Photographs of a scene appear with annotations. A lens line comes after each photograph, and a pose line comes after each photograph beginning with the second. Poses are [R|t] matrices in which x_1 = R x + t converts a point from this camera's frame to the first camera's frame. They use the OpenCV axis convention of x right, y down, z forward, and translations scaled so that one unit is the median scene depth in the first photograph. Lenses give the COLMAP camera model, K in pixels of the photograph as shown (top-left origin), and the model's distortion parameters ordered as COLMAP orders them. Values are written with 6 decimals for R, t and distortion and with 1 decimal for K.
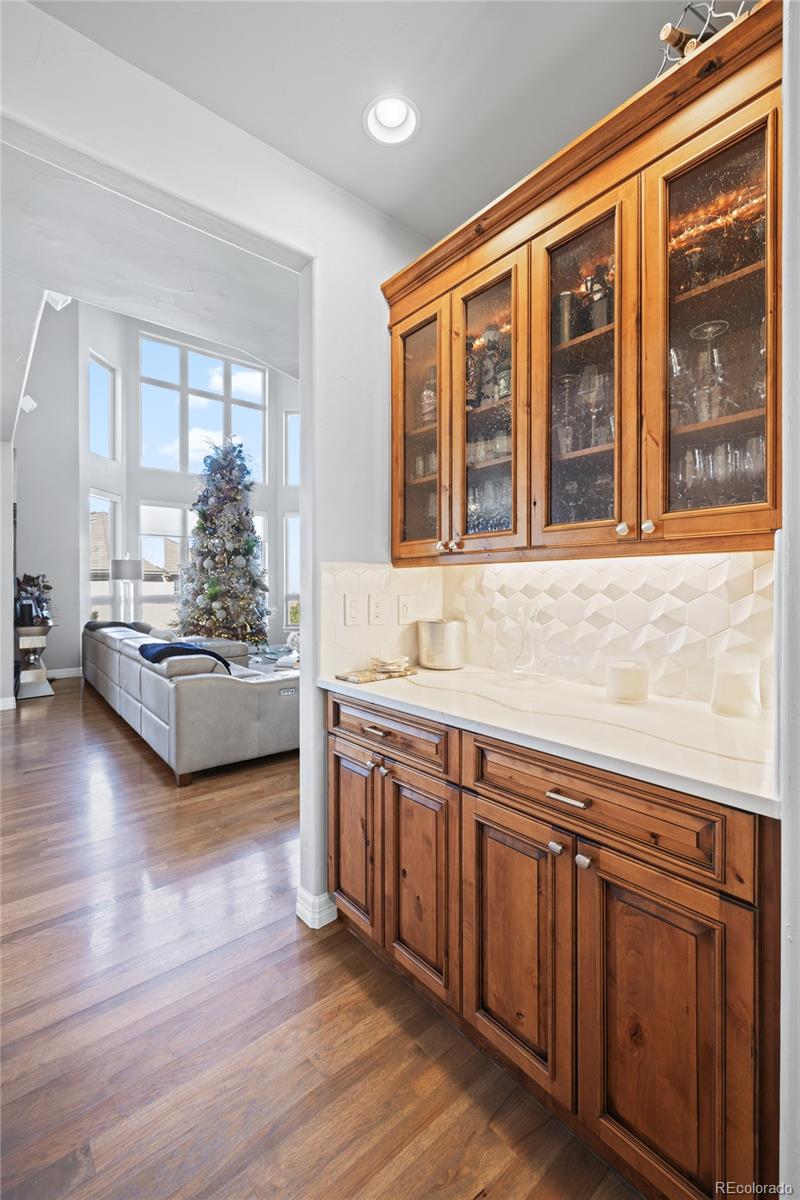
lens RADIAL K [[508.4, 0, 402.9], [0, 508.4, 593.6], [0, 0, 1]] dist [0.010157, -0.000295]
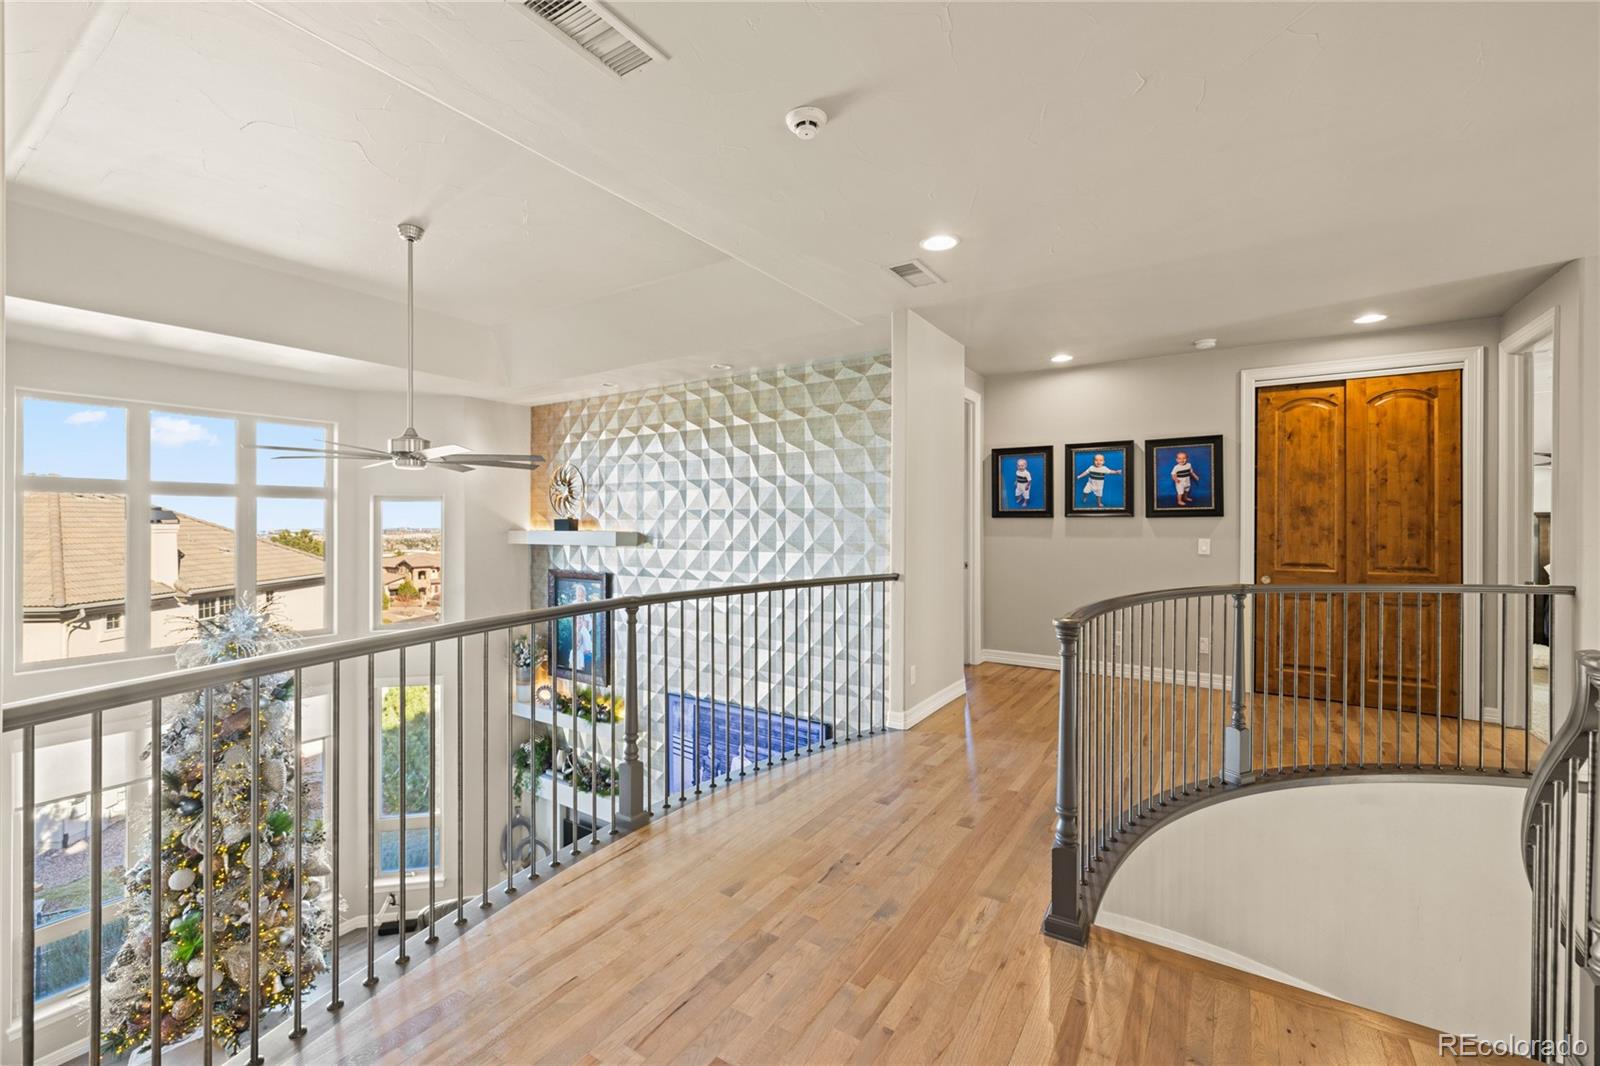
lens RADIAL K [[677.8, 0, 796.6], [0, 677.8, 528.0], [0, 0, 1]] dist [0.010157, -0.000295]
pose [[0.965574, -0.000066, 0.260128, 0.028732], [-0.000792, 0.999995, 0.003196, -0.400612], [-0.260127, -0.003292, 0.965569, 0.184920]]
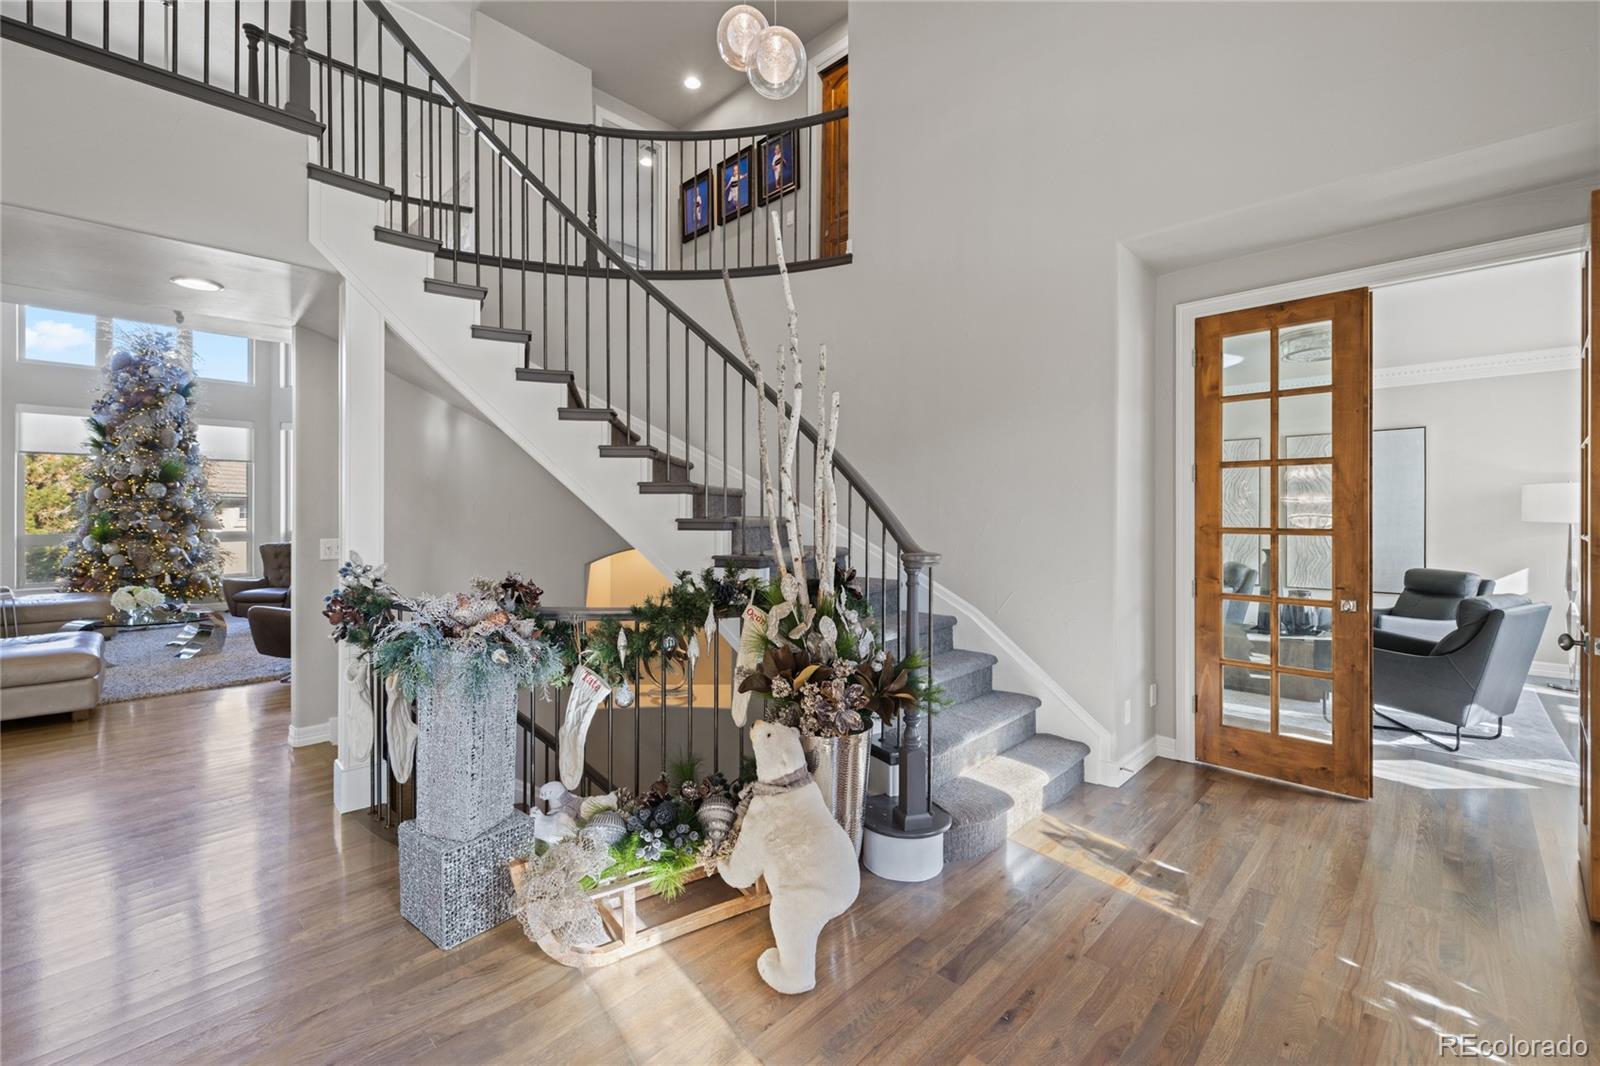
lens RADIAL K [[677.8, 0, 798.1], [0, 677.8, 529.5], [0, 0, 1]] dist [0.010157, -0.000295]
pose [[0.995127, -0.000460, 0.098605, 0.518392], [0.000952, 0.999987, -0.004946, 0.000869], [-0.098601, 0.005016, 0.995114, -0.089082]]
